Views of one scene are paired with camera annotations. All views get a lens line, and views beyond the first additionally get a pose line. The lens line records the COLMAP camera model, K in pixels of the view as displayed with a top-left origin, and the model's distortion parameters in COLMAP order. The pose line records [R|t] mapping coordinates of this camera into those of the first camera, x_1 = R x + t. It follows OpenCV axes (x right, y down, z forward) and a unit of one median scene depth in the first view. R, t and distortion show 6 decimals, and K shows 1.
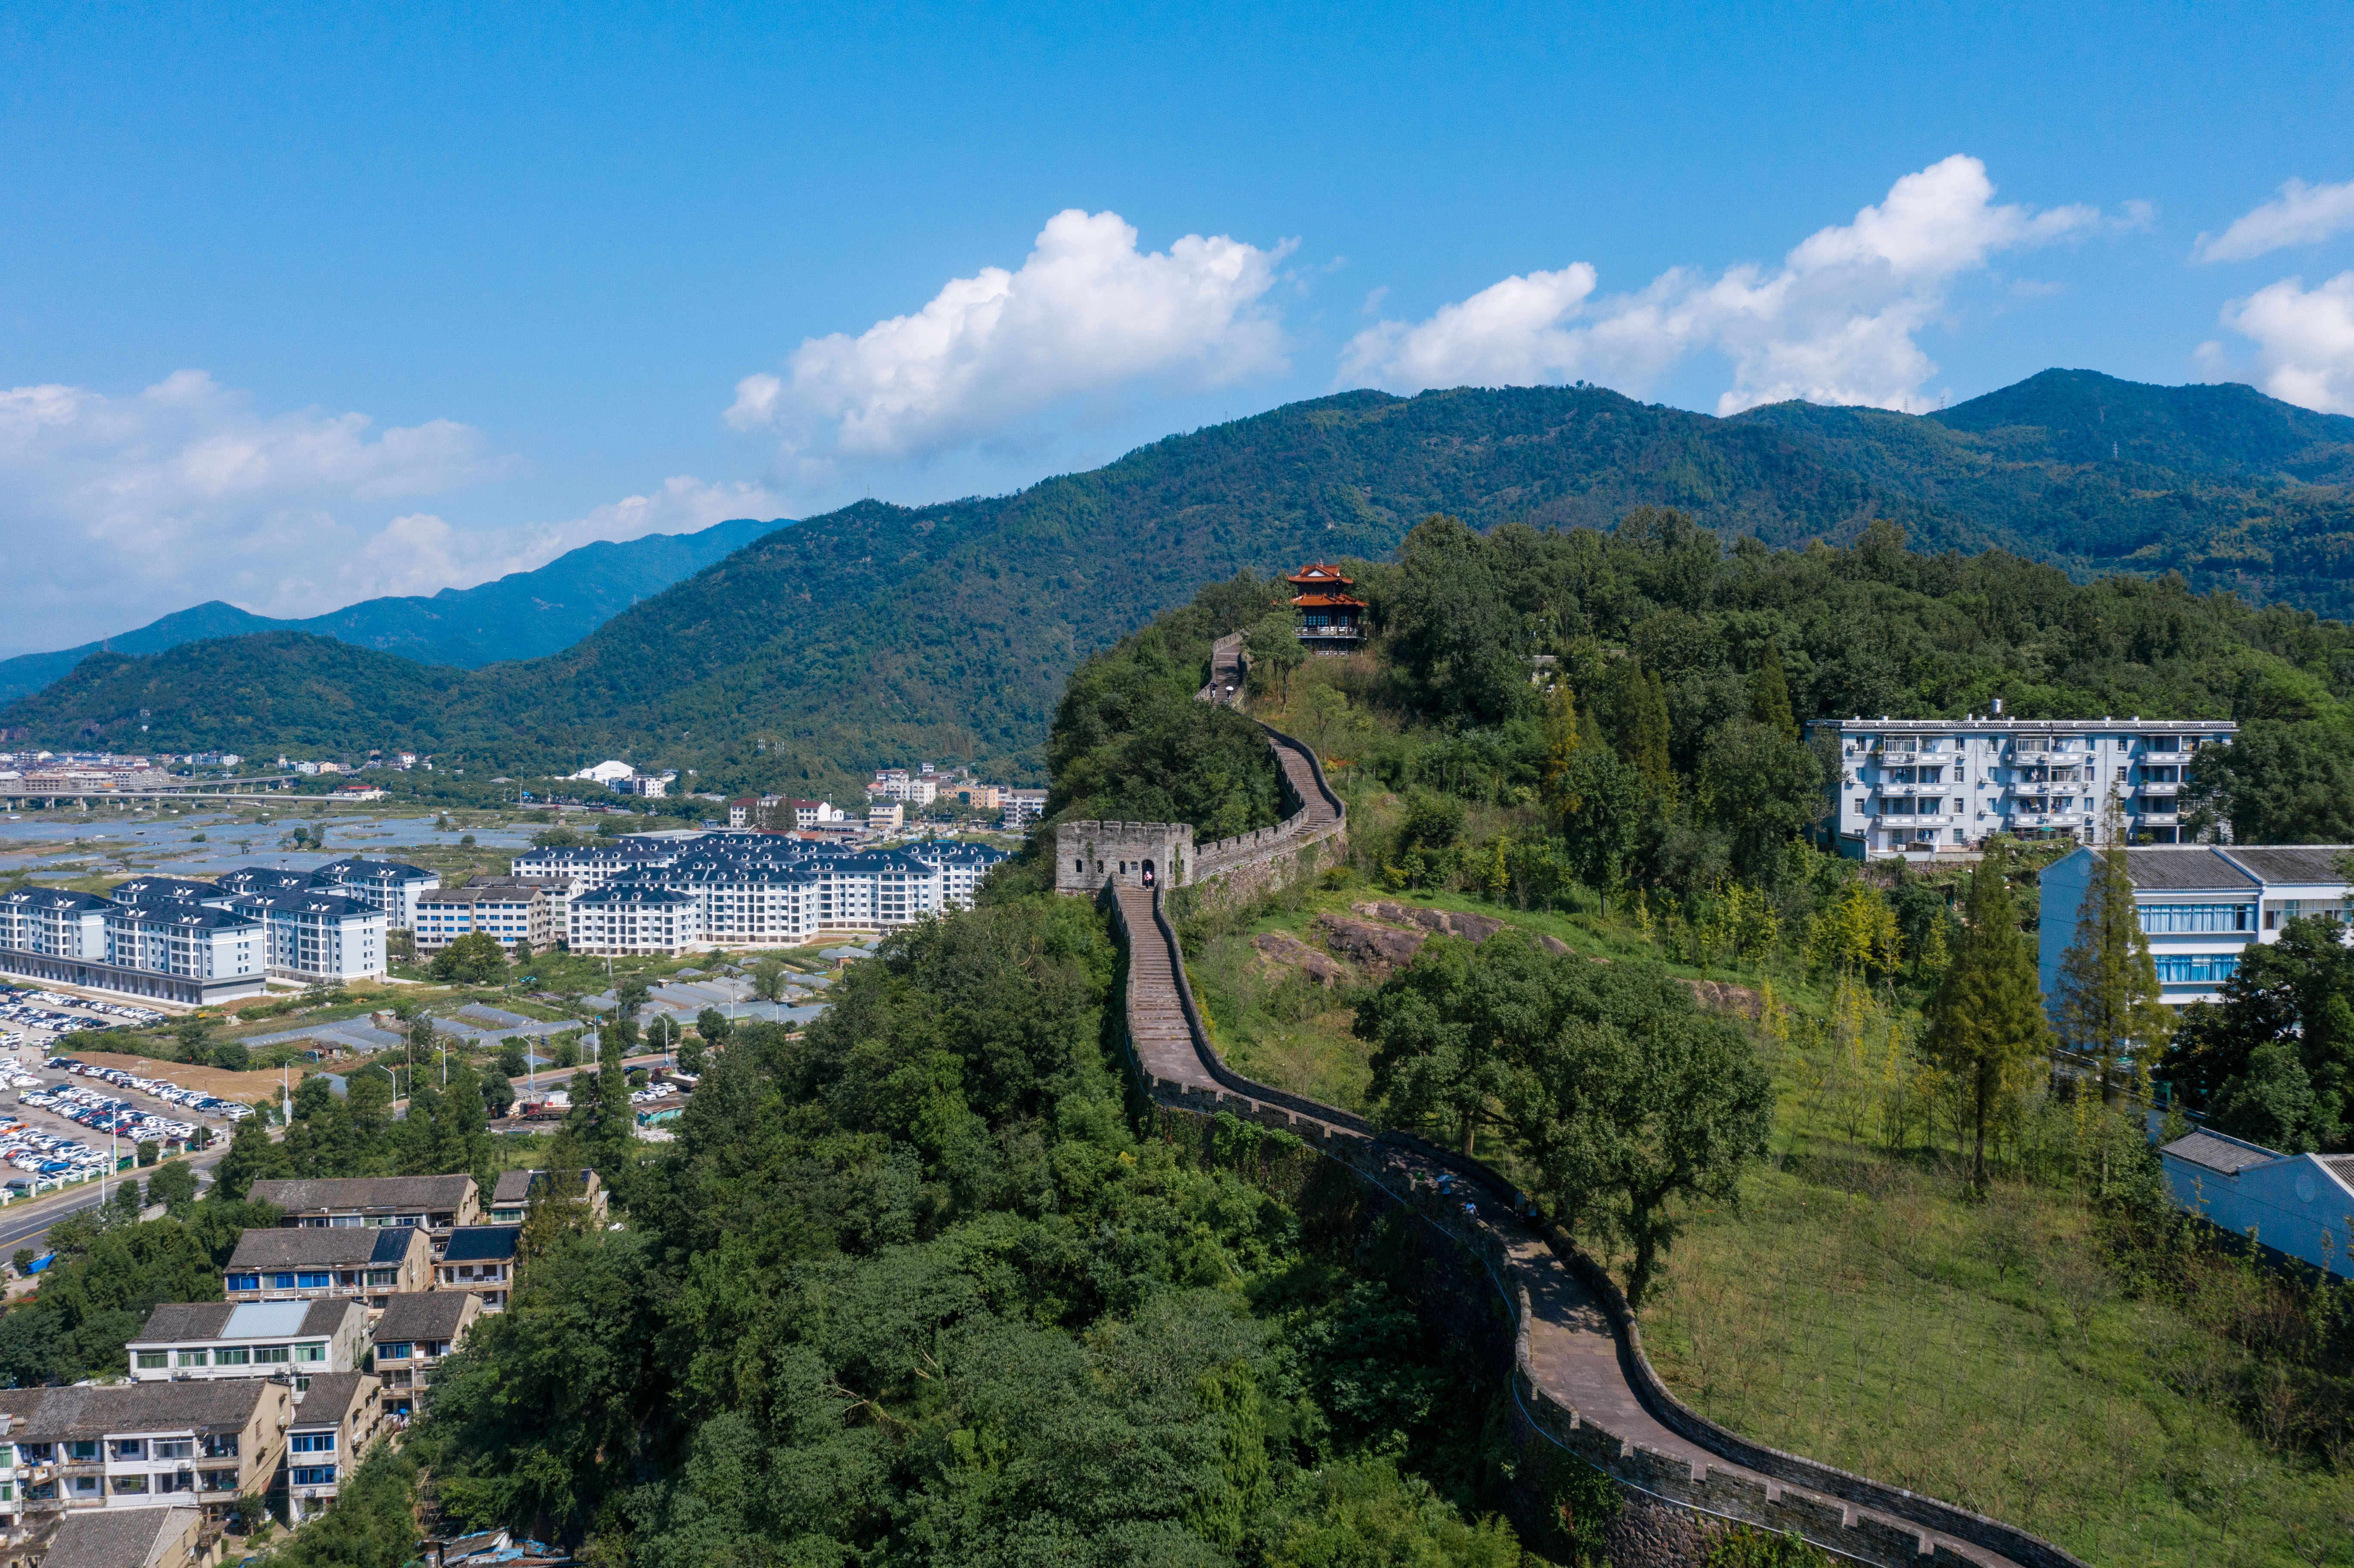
lens RADIAL K [[1862.9, 0, 1177.0], [0, 1862.9, 784.0], [0, 0, 1]] dist [0.001095, 0.007147]
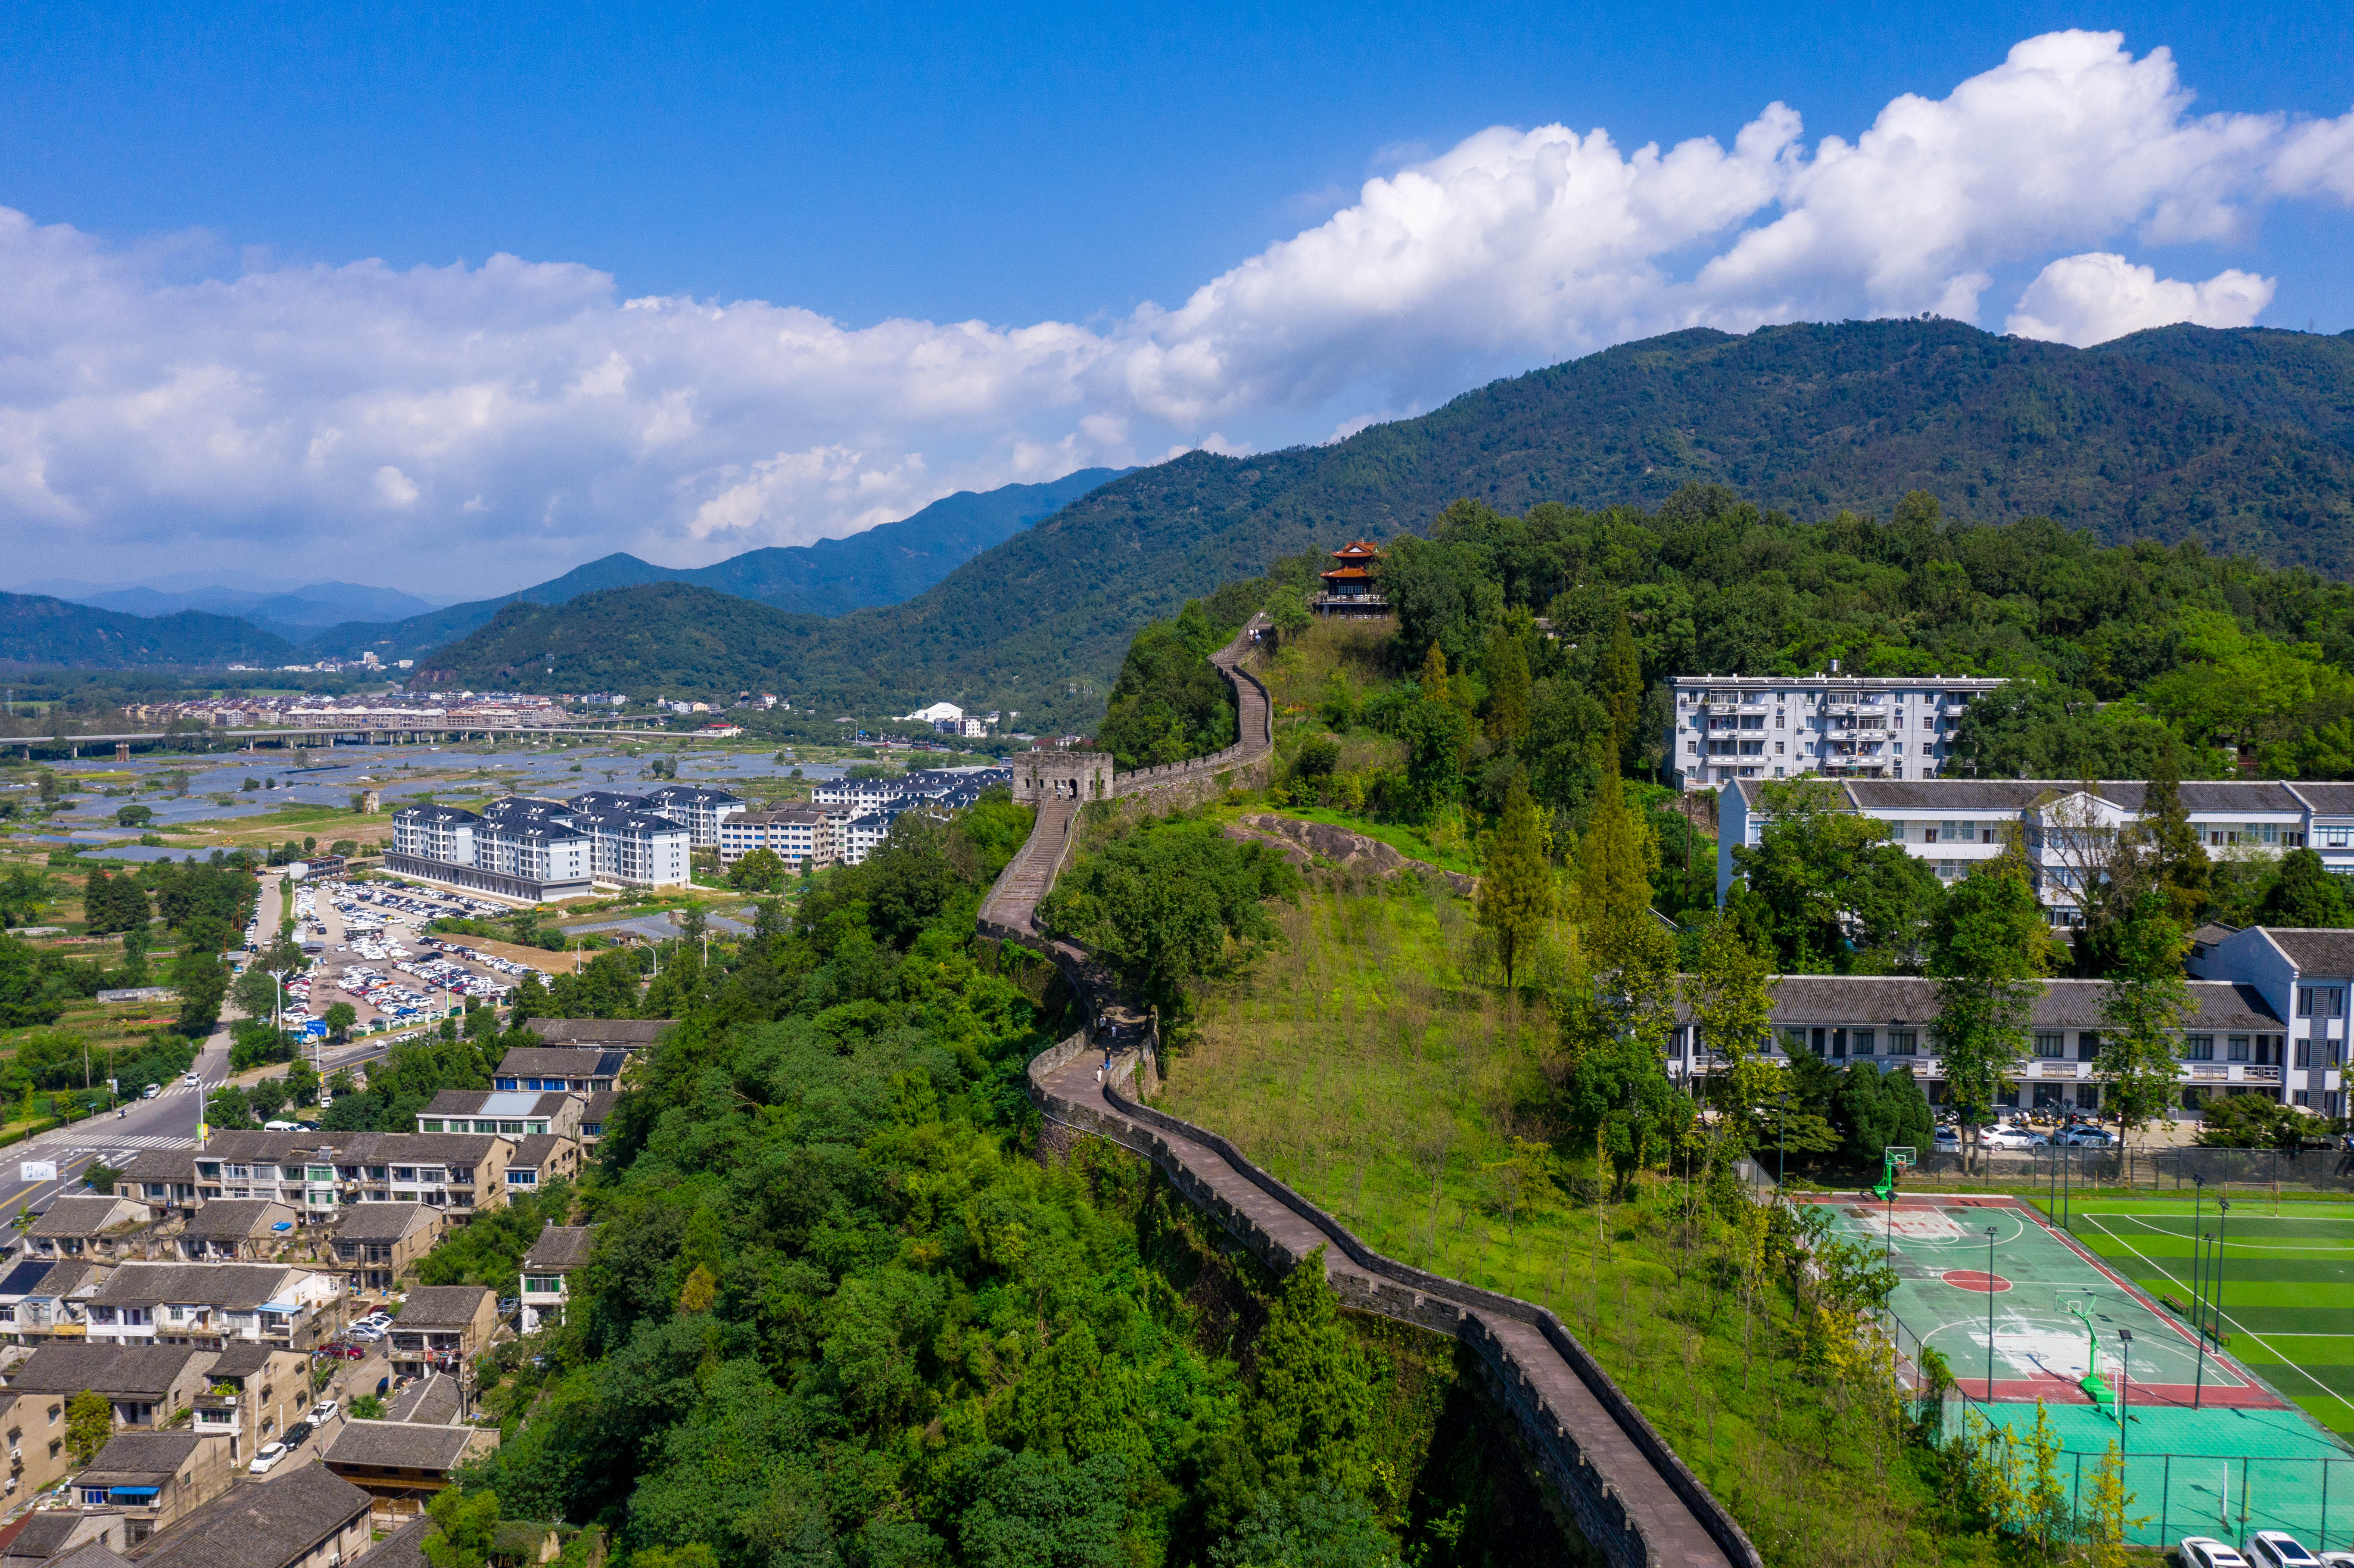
lens RADIAL K [[1861.7, 0, 1173.9], [0, 1861.7, 788.8], [0, 0, 1]] dist [0.007379, 0.002278]
pose [[0.981932, 0.015405, -0.188605, 0.105975], [-0.009293, 0.999404, 0.033247, 0.000578], [0.189004, -0.030893, 0.981490, -0.109086]]
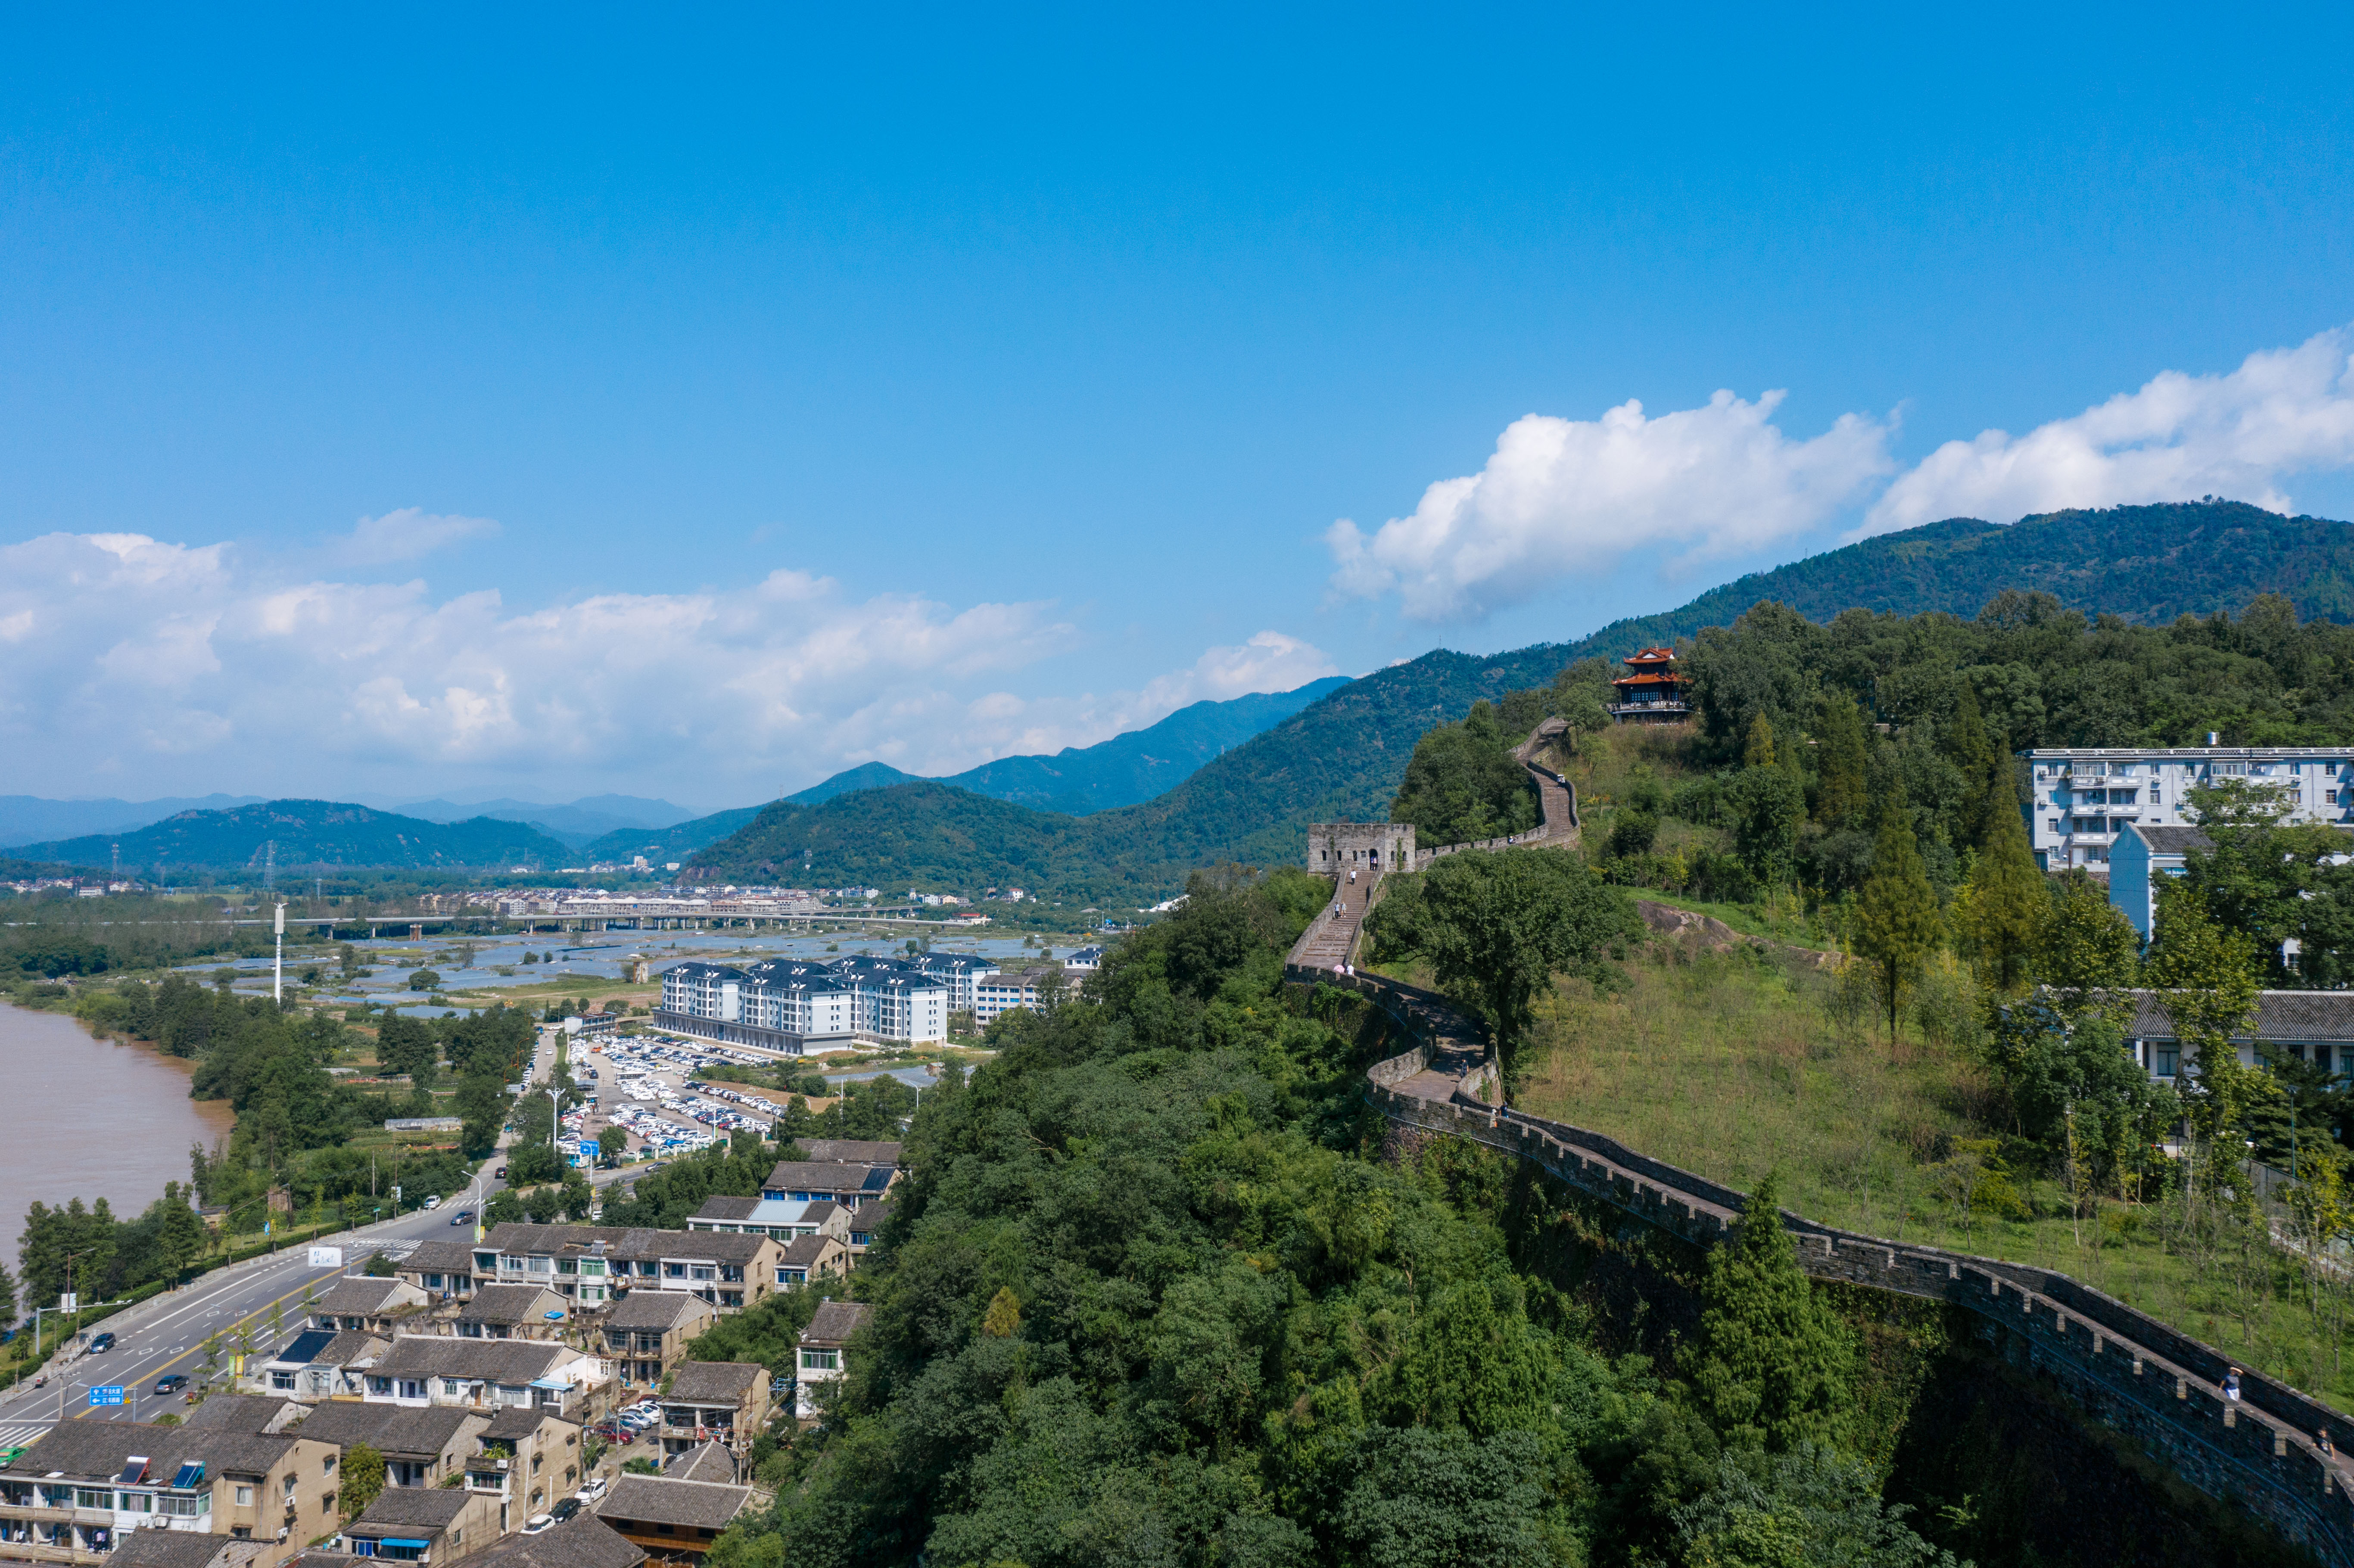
lens RADIAL K [[1862.9, 0, 1177.0], [0, 1862.9, 784.0], [0, 0, 1]] dist [0.001095, 0.007147]
pose [[0.950540, -0.010387, -0.310429, 0.086316], [-0.015211, 0.996685, -0.079924, 0.034006], [0.310230, 0.080693, 0.947231, -0.089399]]
